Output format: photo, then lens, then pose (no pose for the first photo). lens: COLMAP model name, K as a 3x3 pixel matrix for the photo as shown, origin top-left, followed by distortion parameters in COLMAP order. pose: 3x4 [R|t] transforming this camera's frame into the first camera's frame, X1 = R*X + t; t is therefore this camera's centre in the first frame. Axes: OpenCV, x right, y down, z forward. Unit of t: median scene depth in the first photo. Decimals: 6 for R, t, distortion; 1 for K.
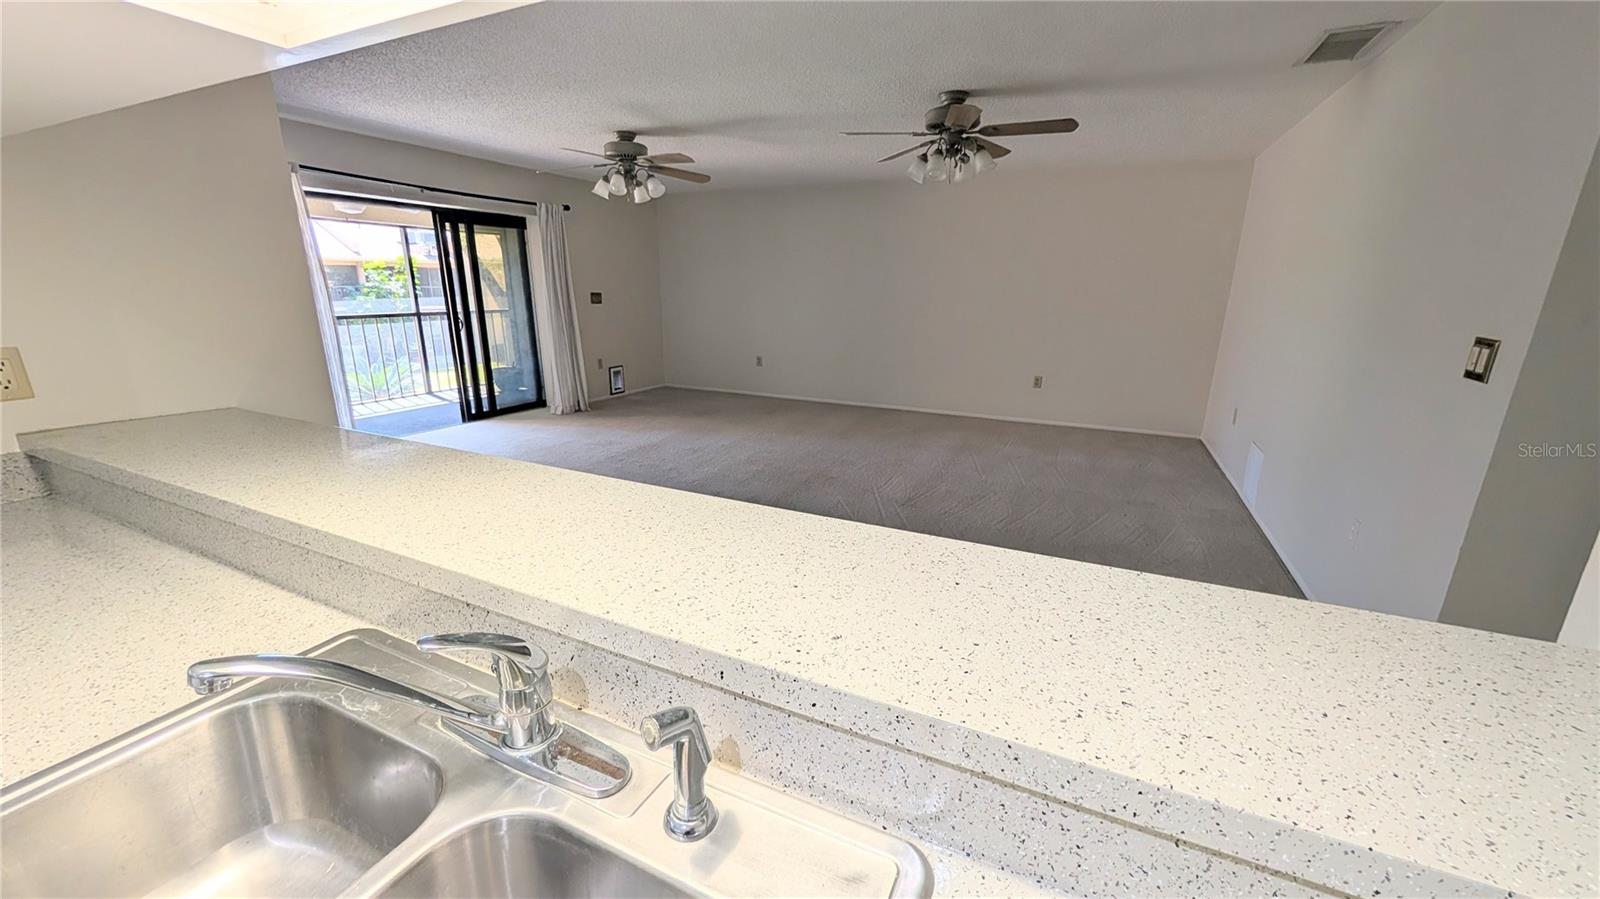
lens RADIAL K [[601.3, 0, 806.0], [0, 601.3, 449.3], [0, 0, 1]] dist [-0.000617, 0.000556]
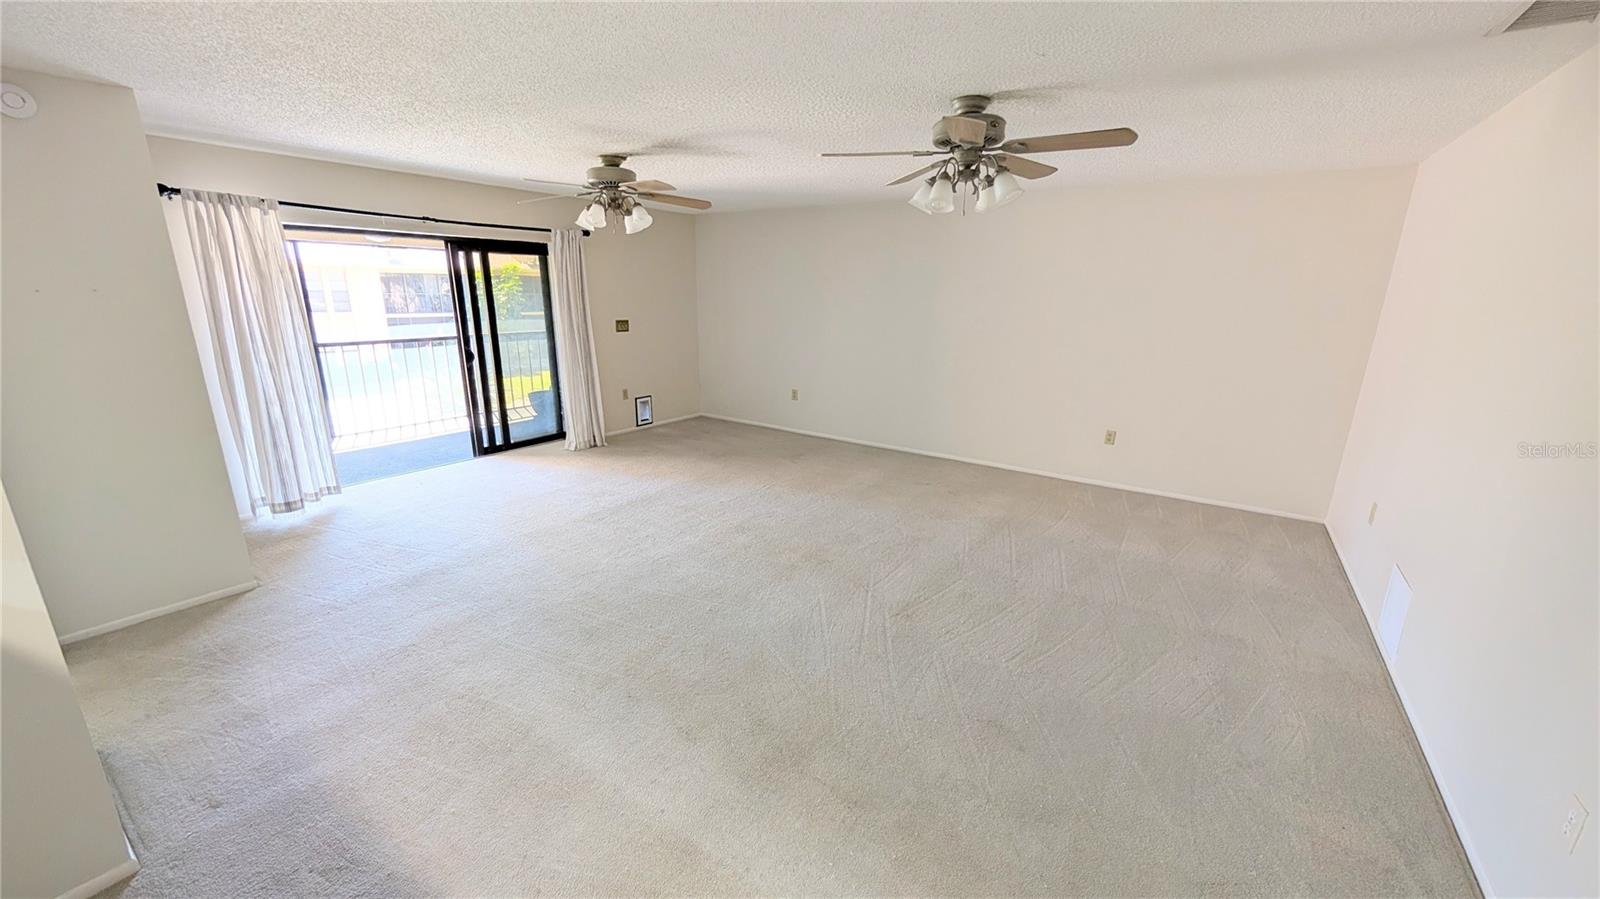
lens RADIAL K [[601.3, 0, 807.2], [0, 601.3, 448.9], [0, 0, 1]] dist [-0.000617, 0.000556]
pose [[0.988273, 0.042949, -0.146531, 0.125781], [-0.043940, 0.999028, -0.003535, -0.098598], [0.146237, 0.009932, 0.989200, 0.158319]]
